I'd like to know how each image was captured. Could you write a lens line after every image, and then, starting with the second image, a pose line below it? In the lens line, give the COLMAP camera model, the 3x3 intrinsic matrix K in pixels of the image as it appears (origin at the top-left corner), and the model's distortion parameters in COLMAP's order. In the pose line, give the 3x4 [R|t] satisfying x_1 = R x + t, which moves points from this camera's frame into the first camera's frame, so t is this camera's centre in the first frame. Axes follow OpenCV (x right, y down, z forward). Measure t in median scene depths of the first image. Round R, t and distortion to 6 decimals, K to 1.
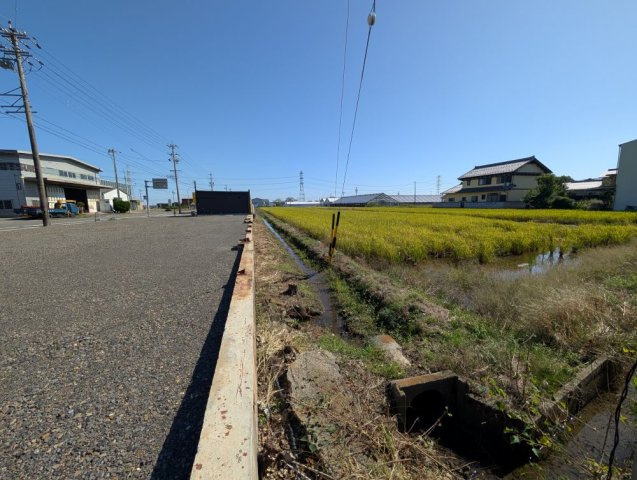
lens RADIAL K [[241.7, 0, 321.2], [0, 241.7, 235.9], [0, 0, 1]] dist [-0.000599, 0.000059]
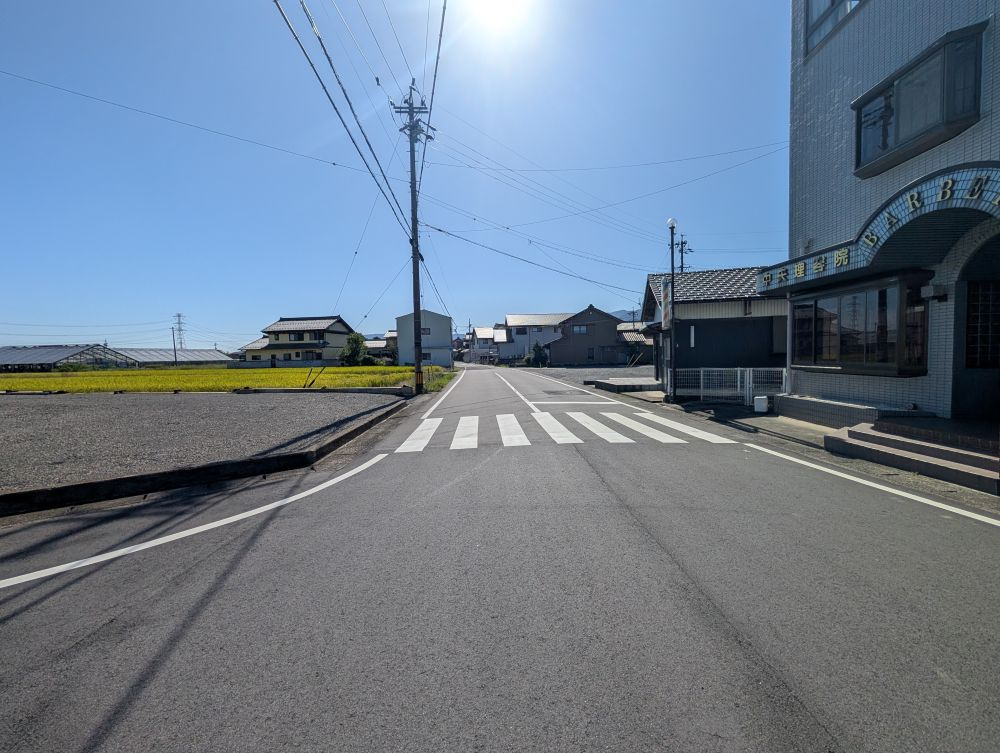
lens RADIAL K [[379.5, 0, 503.6], [0, 379.5, 371.4], [0, 0, 1]] dist [-0.000599, 0.000059]
pose [[0.399921, -0.033487, 0.915937, -0.319825], [0.133246, 0.990840, -0.021953, 0.031641], [-0.906812, 0.130824, 0.400720, -0.239729]]
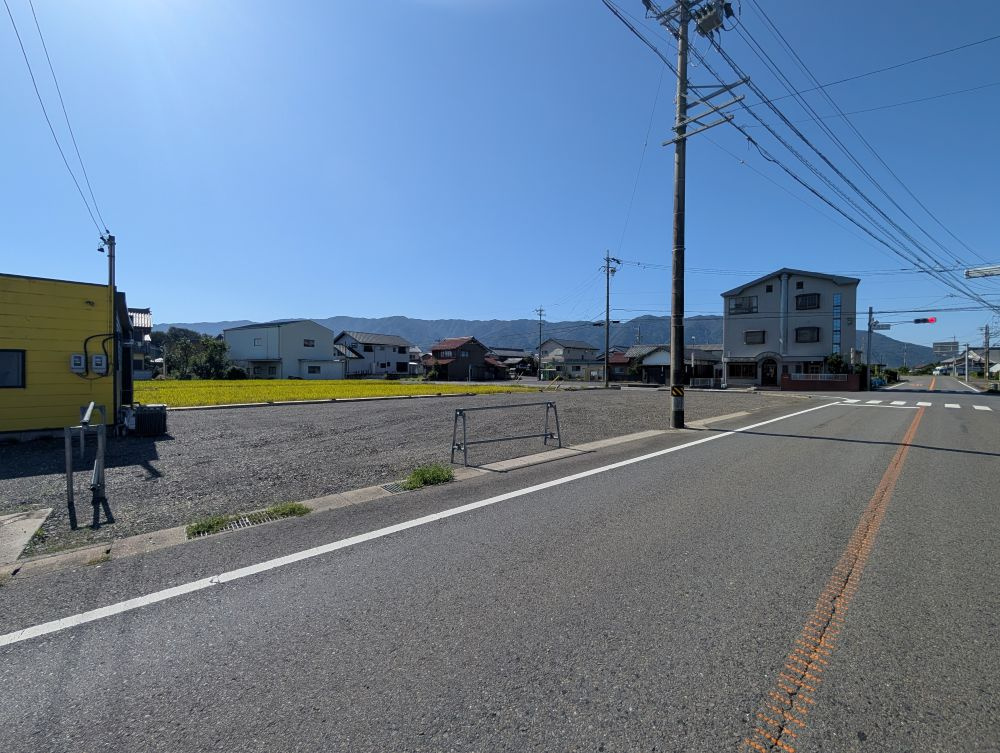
lens RADIAL K [[379.5, 0, 503.5], [0, 379.5, 373.2], [0, 0, 1]] dist [-0.000599, 0.000059]
pose [[-0.473130, 0.005880, 0.880973, -0.638640], [0.112033, 0.992261, 0.053546, -0.078270], [-0.873840, 0.124032, -0.470127, 0.629312]]
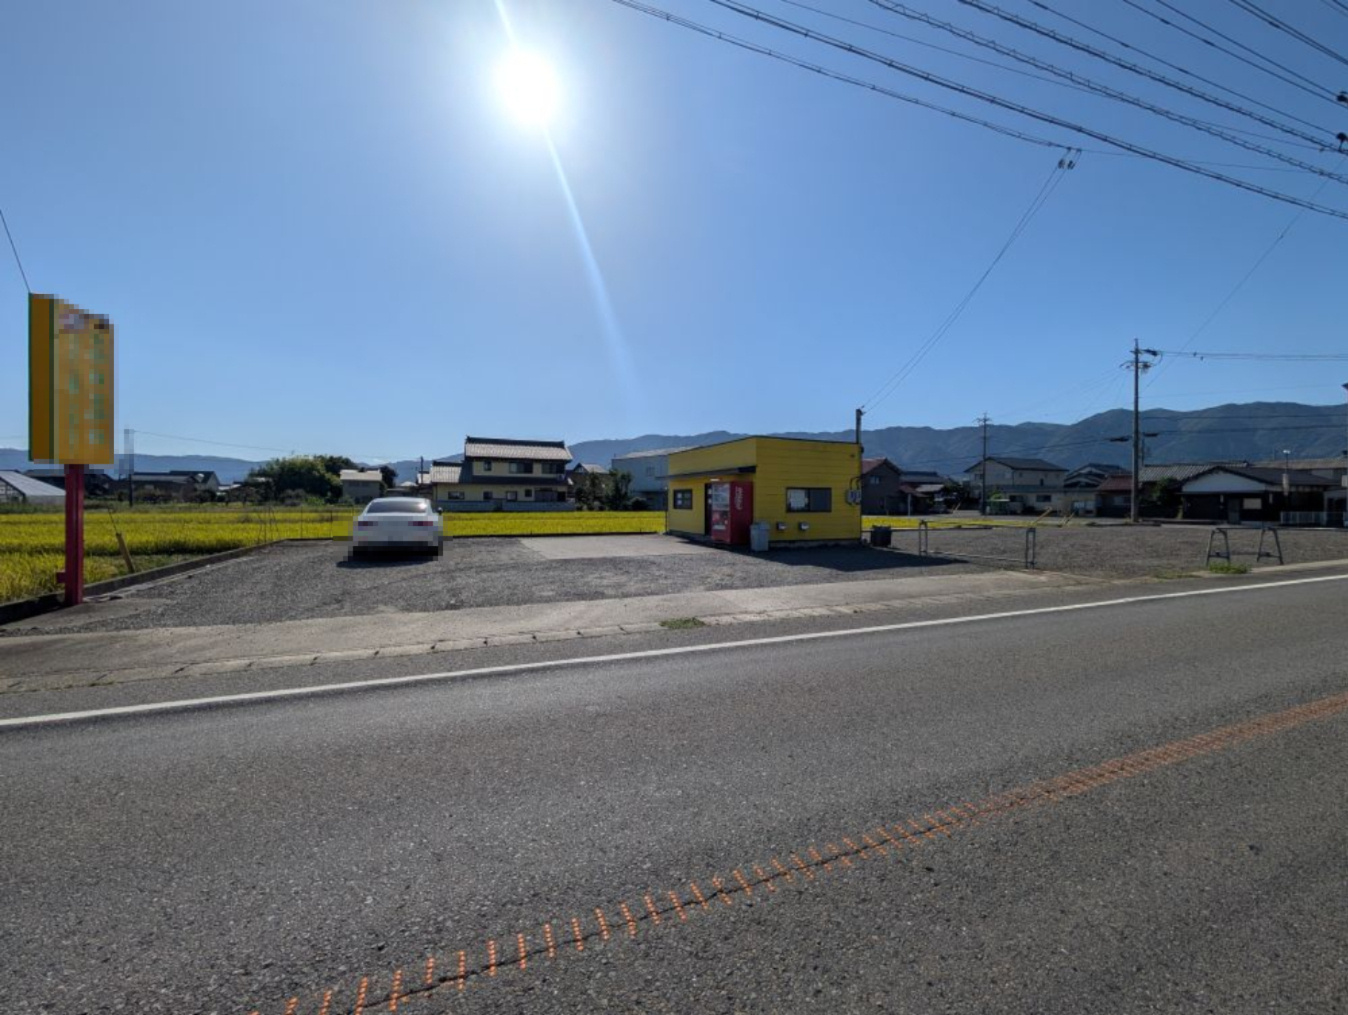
lens RADIAL K [[511.6, 0, 678.2], [0, 511.6, 503.7], [0, 0, 1]] dist [-0.000599, 0.000059]
pose [[-0.147838, 0.009430, 0.988967, -0.732405], [0.123175, 0.992345, 0.008951, -0.110654], [-0.981311, 0.123139, -0.147868, 0.911057]]
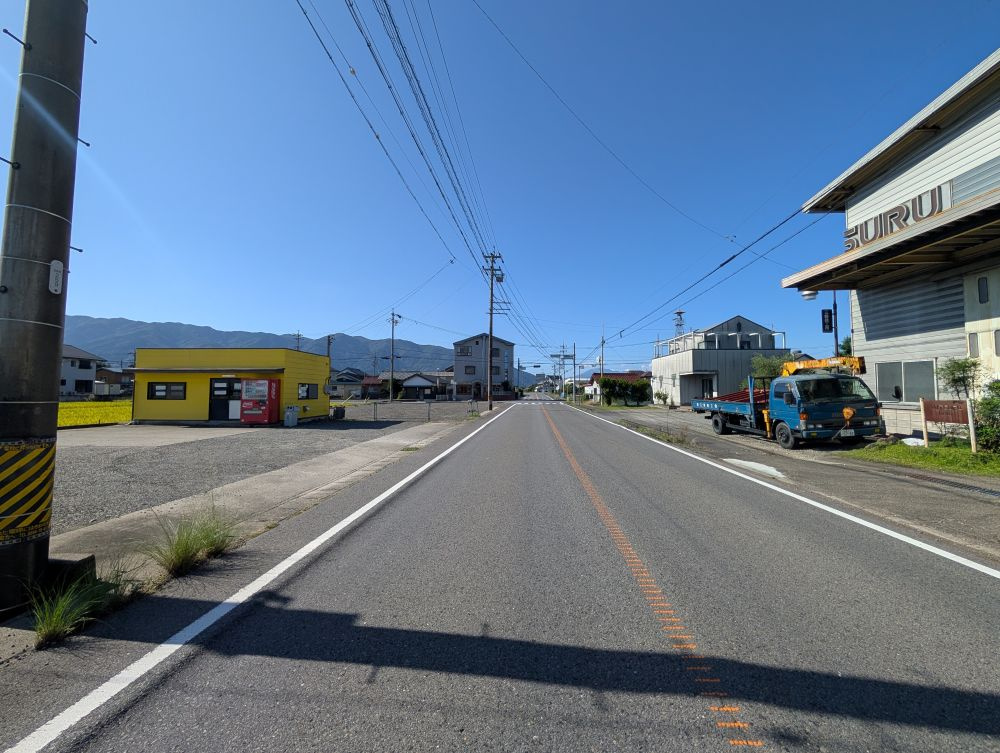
lens RADIAL K [[379.5, 0, 507.0], [0, 379.5, 372.5], [0, 0, 1]] dist [-0.000599, 0.000059]
pose [[-0.956059, 0.026878, 0.291940, -0.719976], [0.048981, 0.996437, 0.068667, -0.138312], [-0.289055, 0.079949, -0.953968, 1.106394]]
